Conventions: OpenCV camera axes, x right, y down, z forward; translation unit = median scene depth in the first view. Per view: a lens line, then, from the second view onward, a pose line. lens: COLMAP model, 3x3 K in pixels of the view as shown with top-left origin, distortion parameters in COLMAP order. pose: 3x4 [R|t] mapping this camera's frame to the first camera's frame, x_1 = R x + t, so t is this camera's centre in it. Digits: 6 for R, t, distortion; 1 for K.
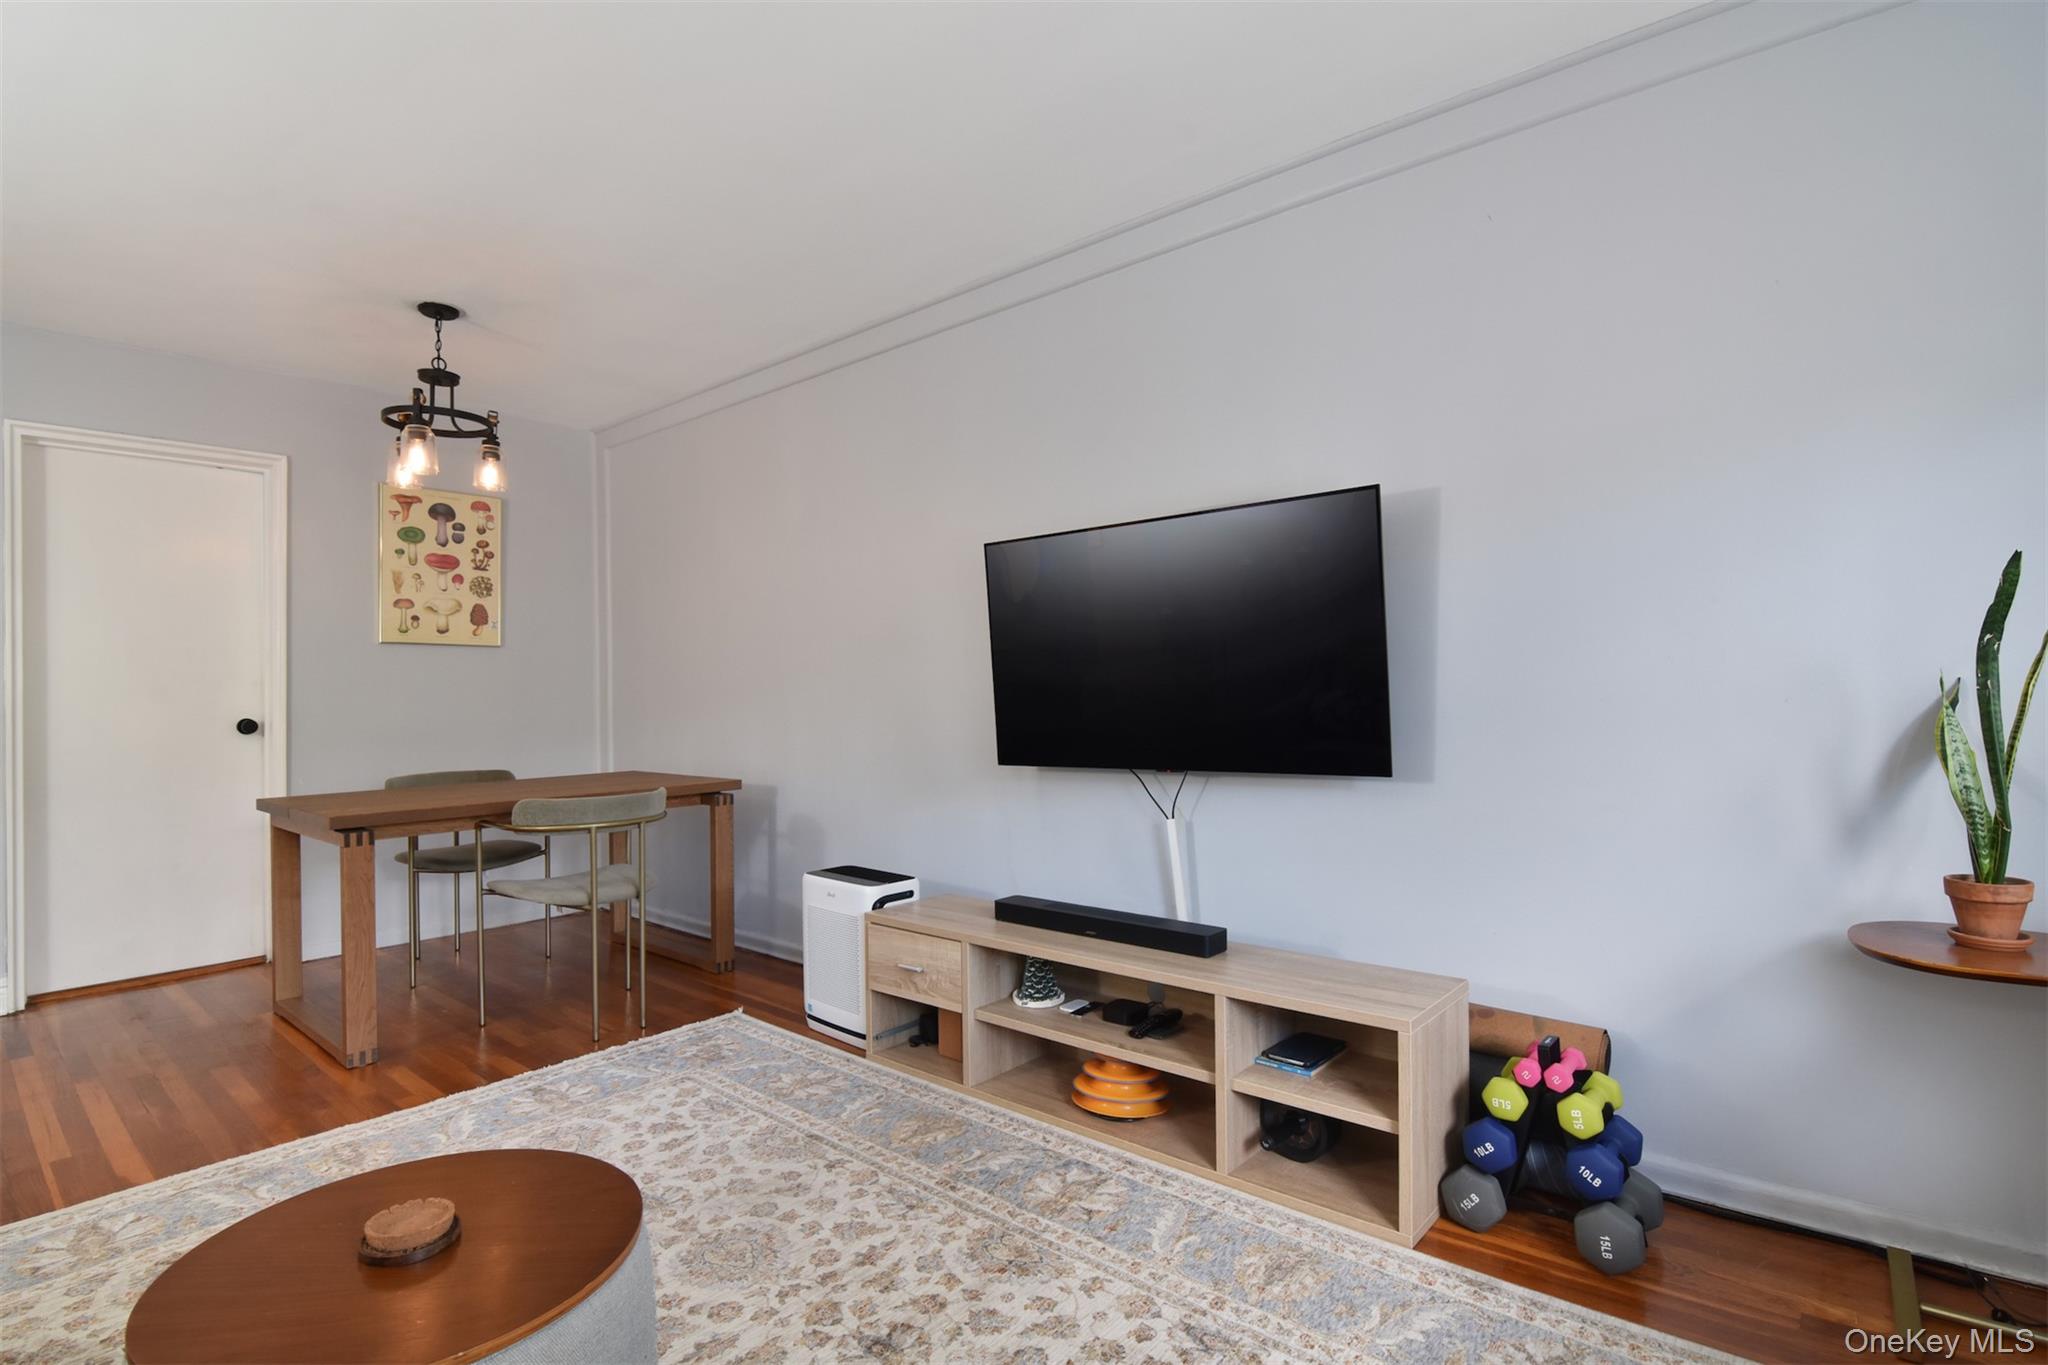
lens RADIAL K [[994.3, 0, 1028.6], [0, 994.3, 691.0], [0, 0, 1]] dist [-0.020244, -0.000046]
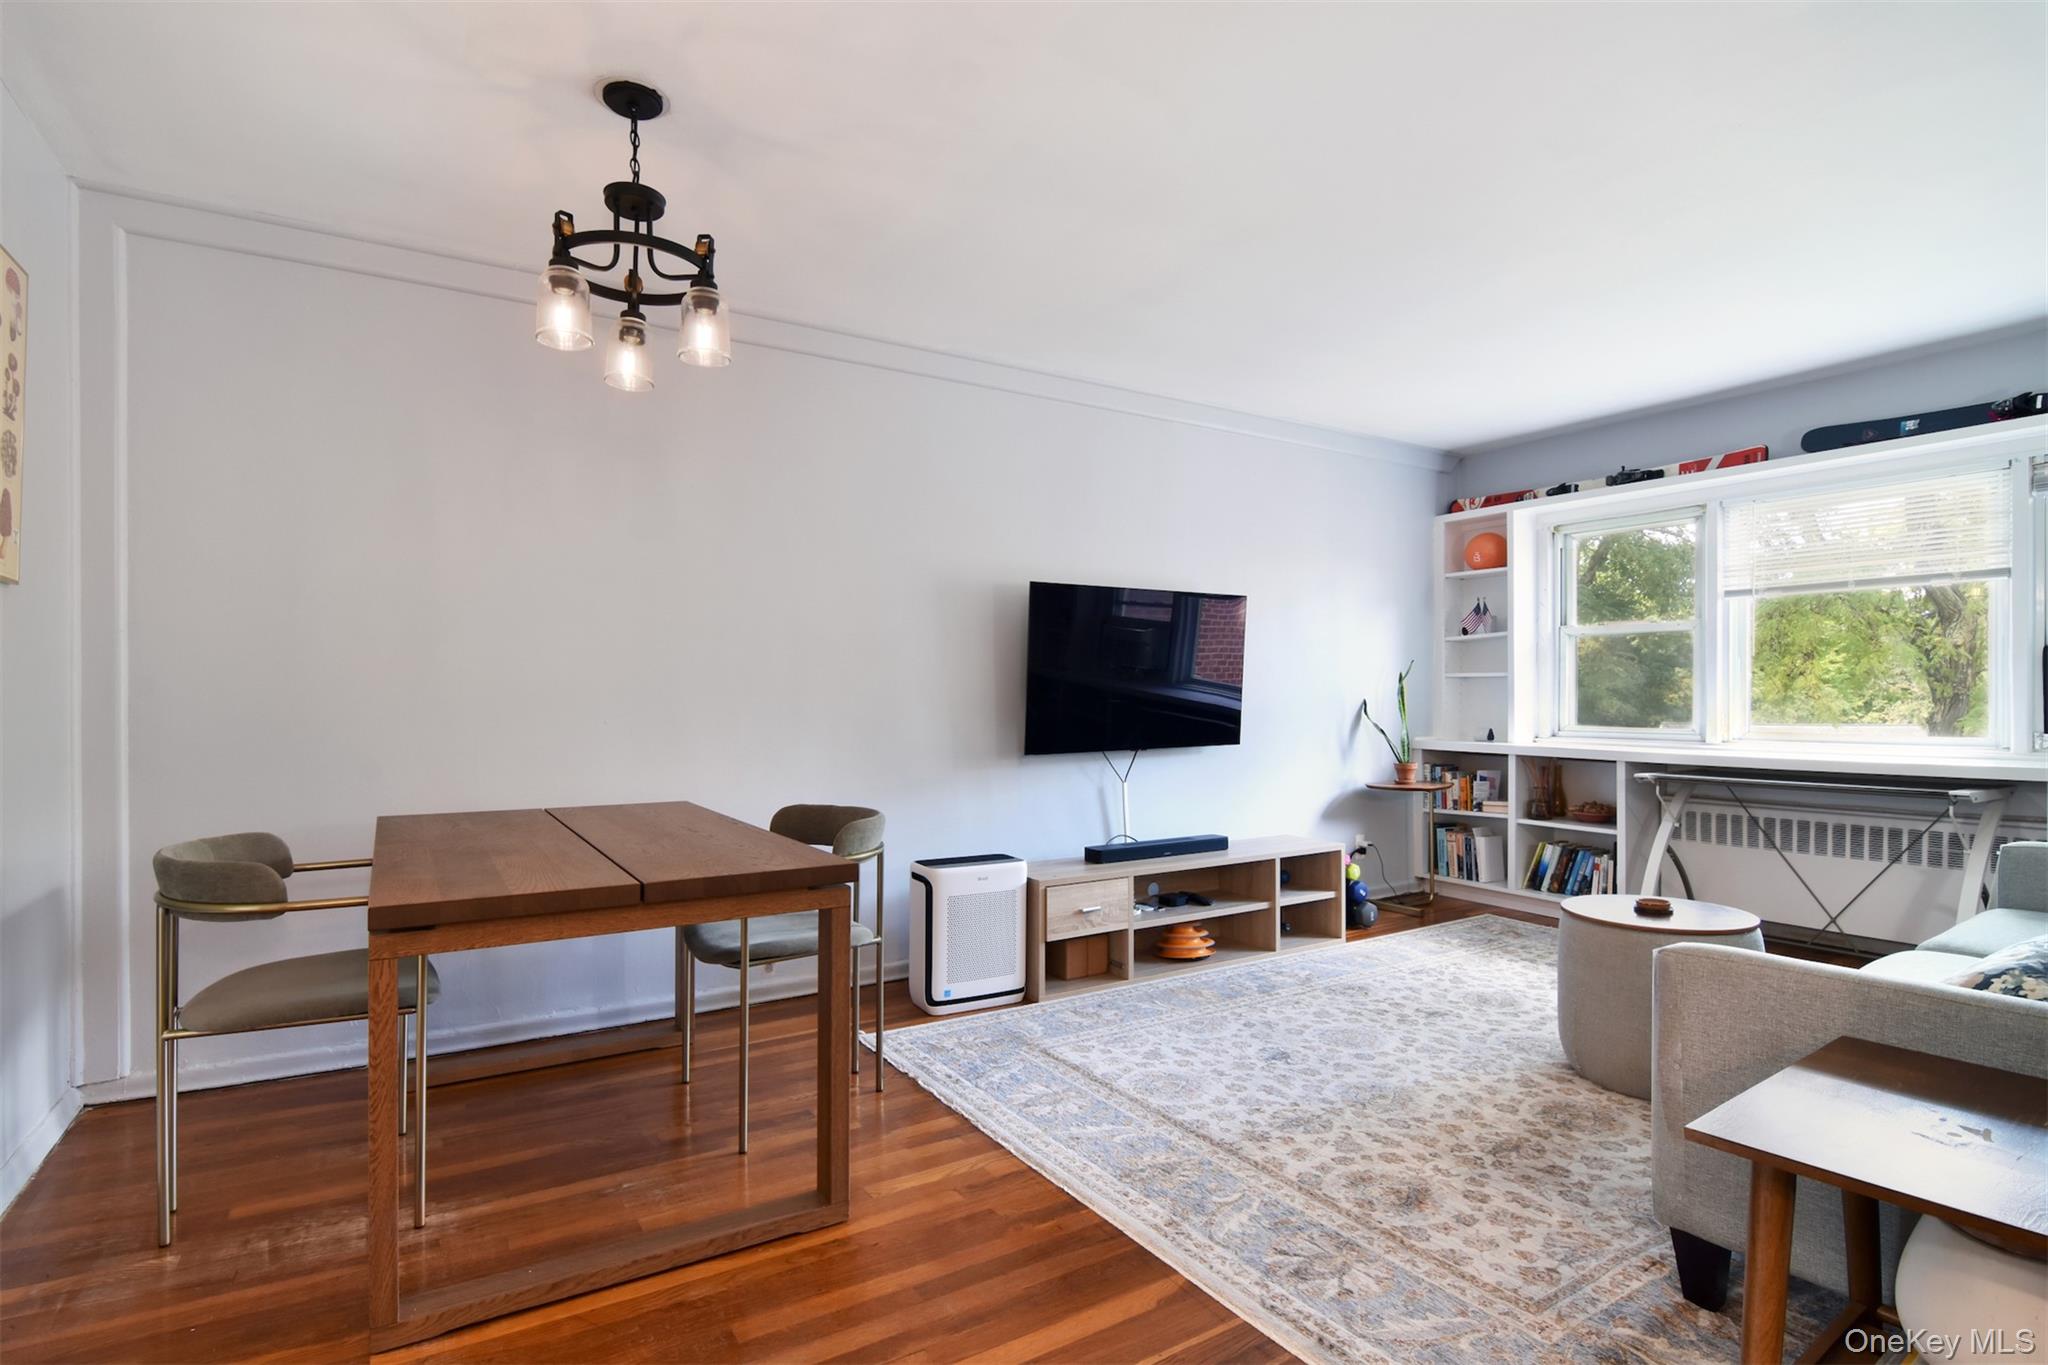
lens RADIAL K [[994.3, 0, 1028.6], [0, 994.3, 691.0], [0, 0, 1]] dist [-0.020244, -0.000046]
pose [[0.304261, 0.014599, 0.952477, -1.927507], [-0.009235, 0.999881, -0.012376, 0.013130], [-0.952544, -0.005030, 0.304359, 0.946575]]
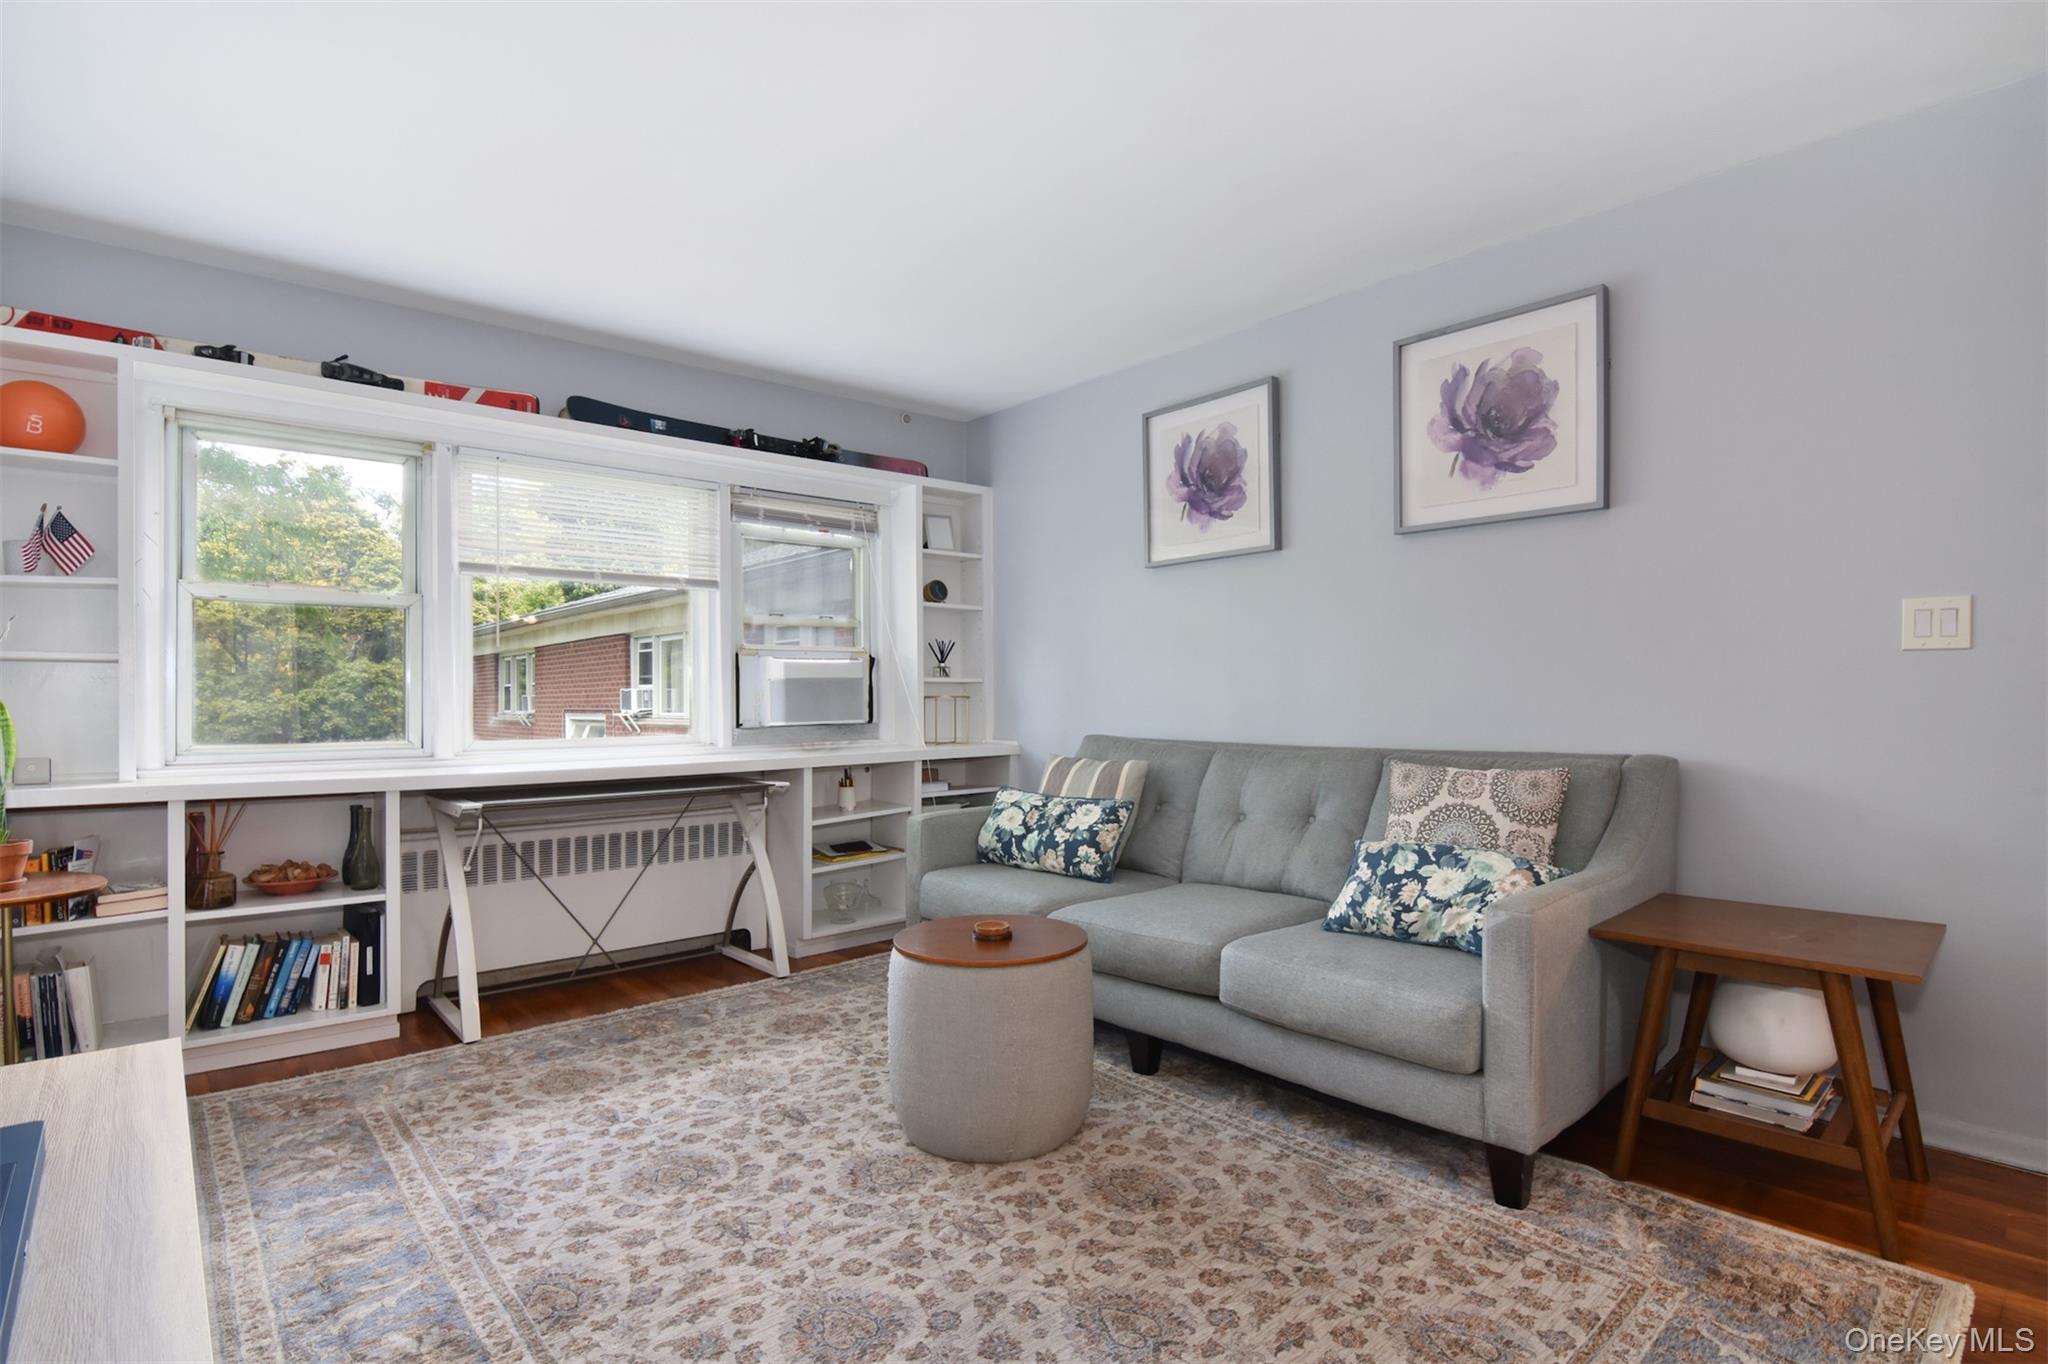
lens RADIAL K [[1013.8, 0, 1019.1], [0, 1013.8, 710.9], [0, 0, 1]] dist [-0.024573, -0.000794]
pose [[-0.988494, 0.014279, 0.150583, -0.558379], [0.014585, 0.999893, 0.000927, 0.021236], [-0.150554, 0.003112, -0.988597, 1.742569]]
